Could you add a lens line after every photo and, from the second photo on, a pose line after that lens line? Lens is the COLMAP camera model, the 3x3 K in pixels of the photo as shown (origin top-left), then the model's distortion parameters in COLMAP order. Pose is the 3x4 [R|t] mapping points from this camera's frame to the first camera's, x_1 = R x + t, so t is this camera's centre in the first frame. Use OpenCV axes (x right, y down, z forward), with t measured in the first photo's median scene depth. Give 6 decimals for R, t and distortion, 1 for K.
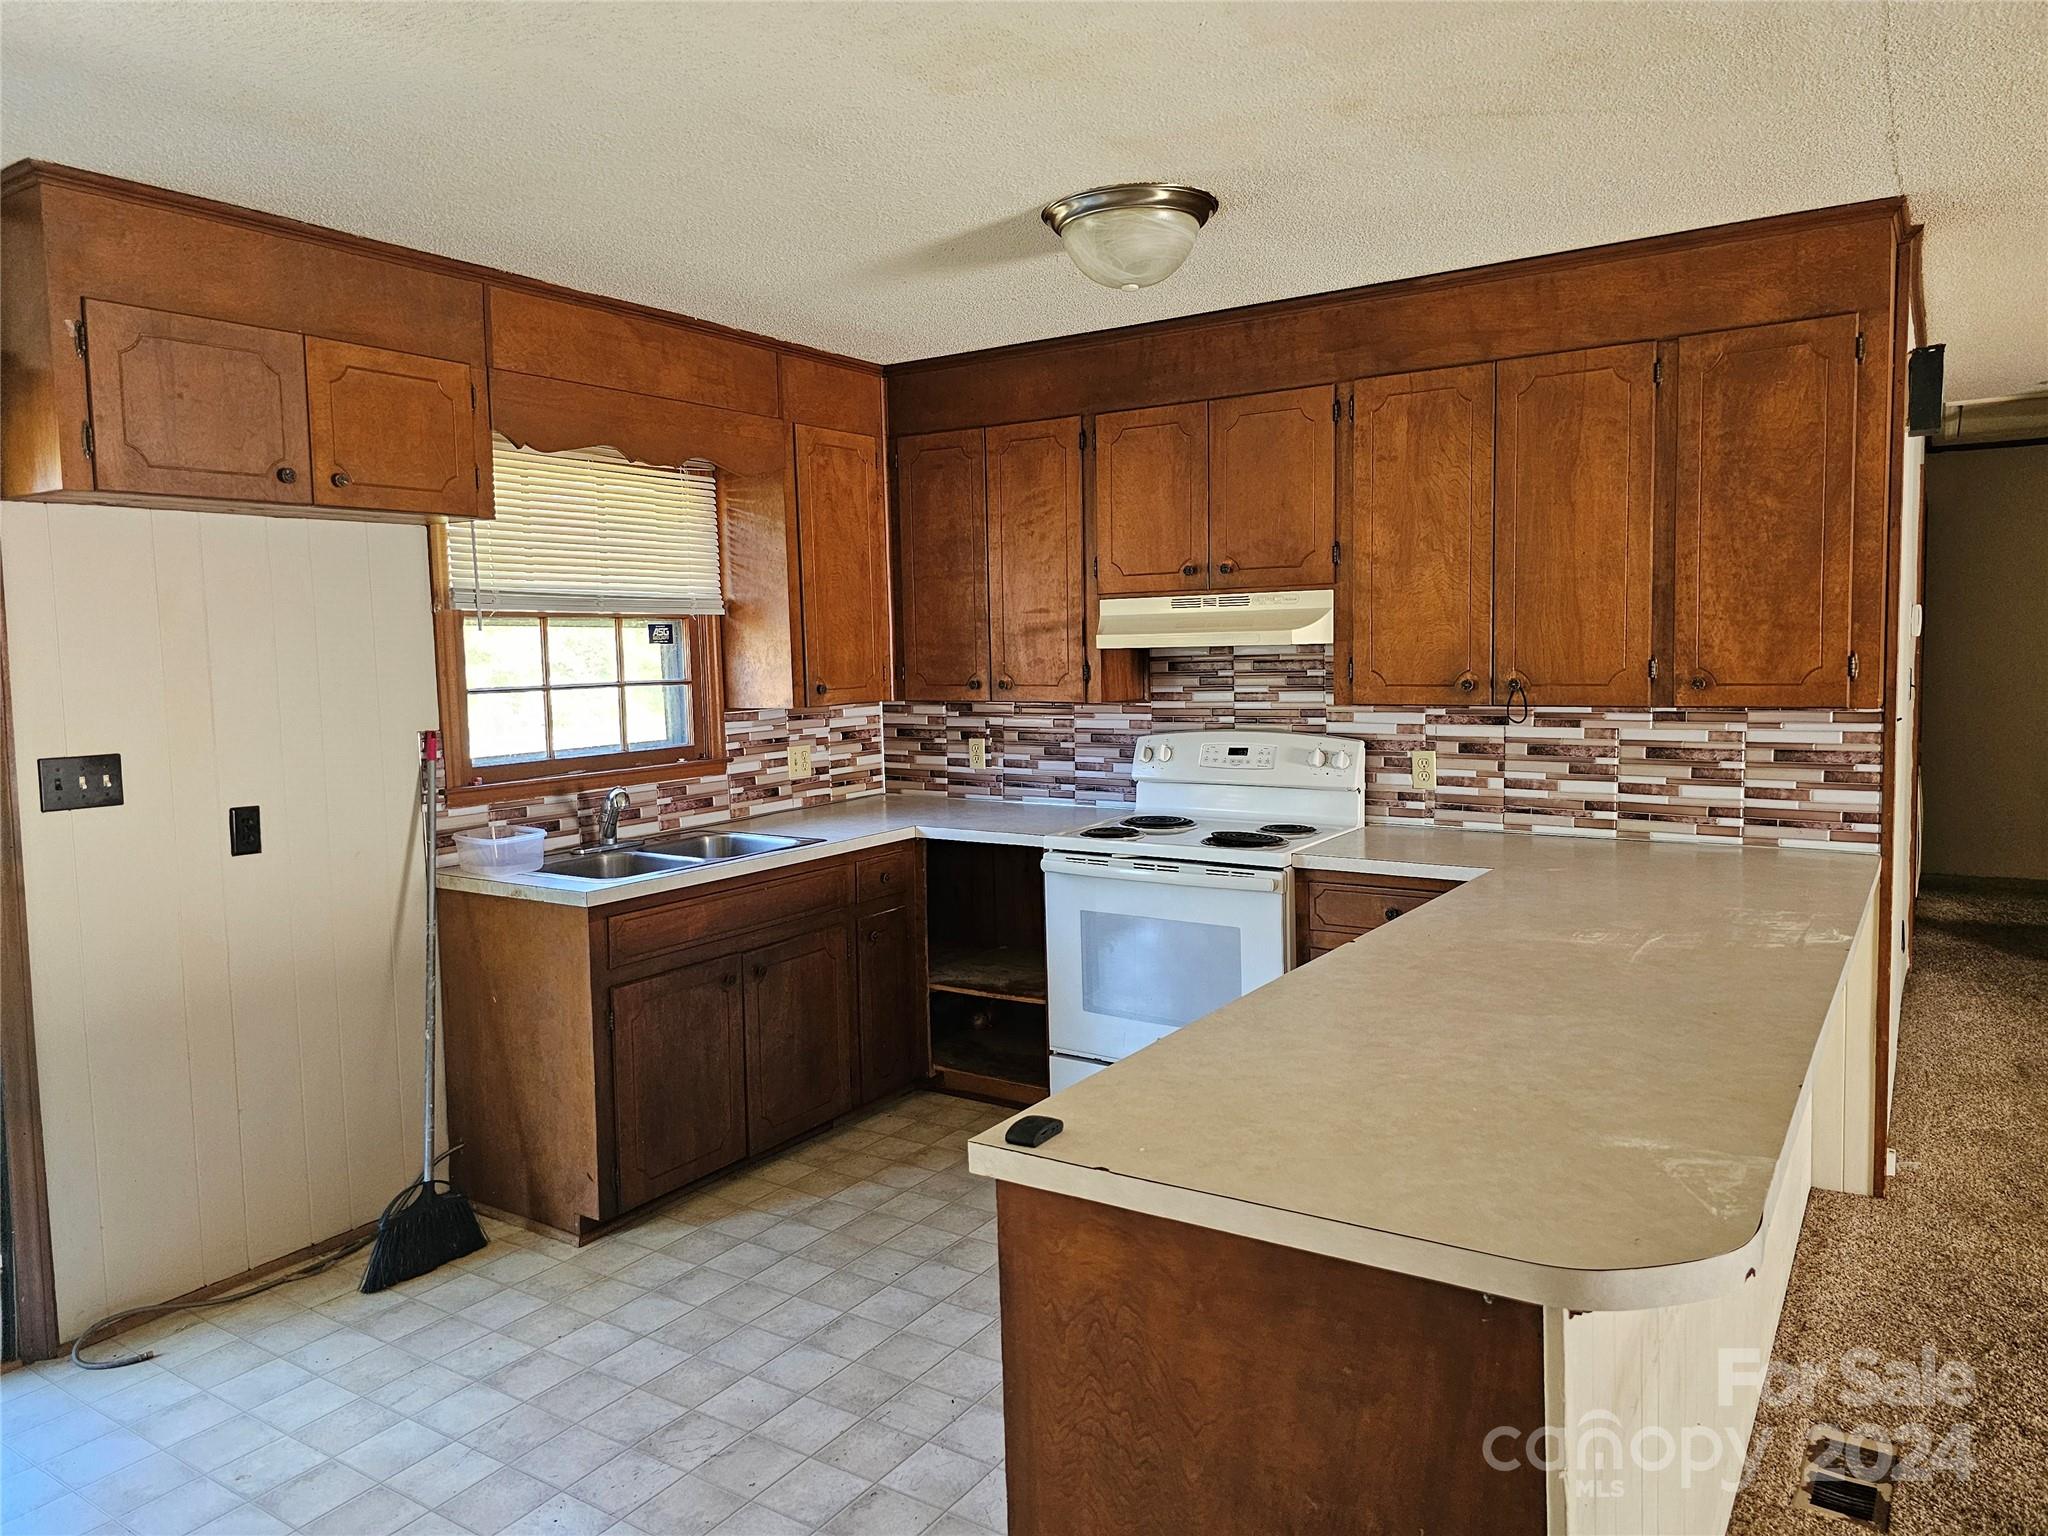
lens RADIAL K [[1359.8, 0, 1033.3], [0, 1359.8, 746.4], [0, 0, 1]] dist [0.070691, -0.069193]
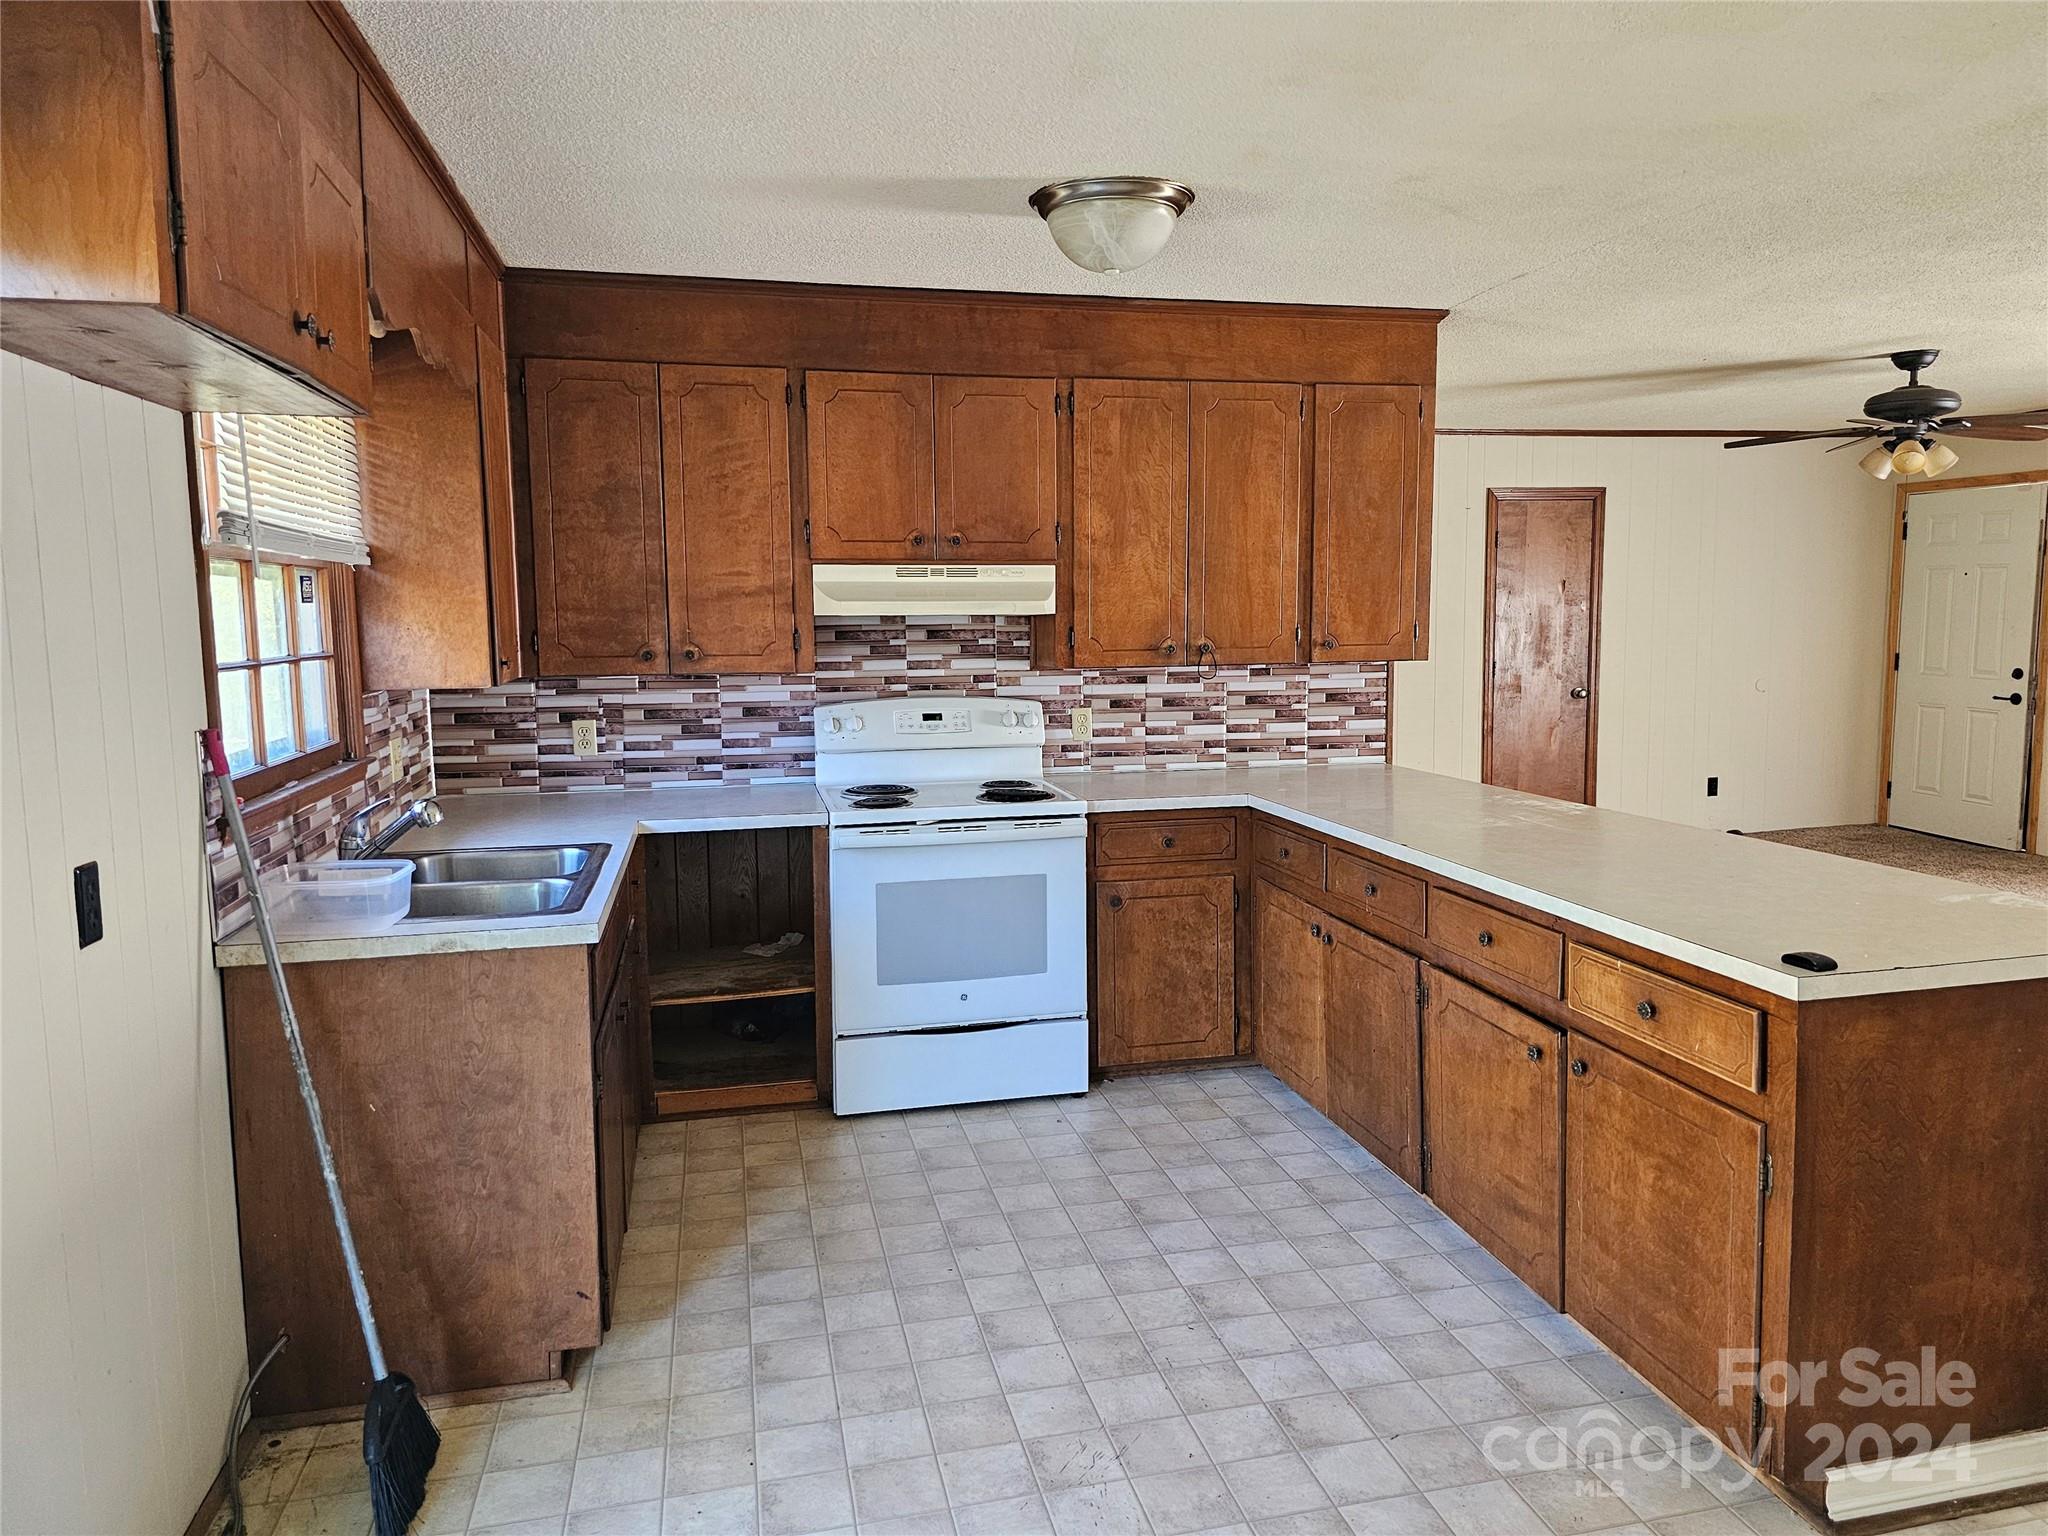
lens RADIAL K [[1359.8, 0, 1033.3], [0, 1359.8, 746.4], [0, 0, 1]] dist [0.070691, -0.069193]
pose [[0.690743, -0.059023, 0.720687, -0.583752], [0.050522, 0.998167, 0.033326, -0.004684], [-0.721333, 0.013391, 0.692459, 0.239787]]
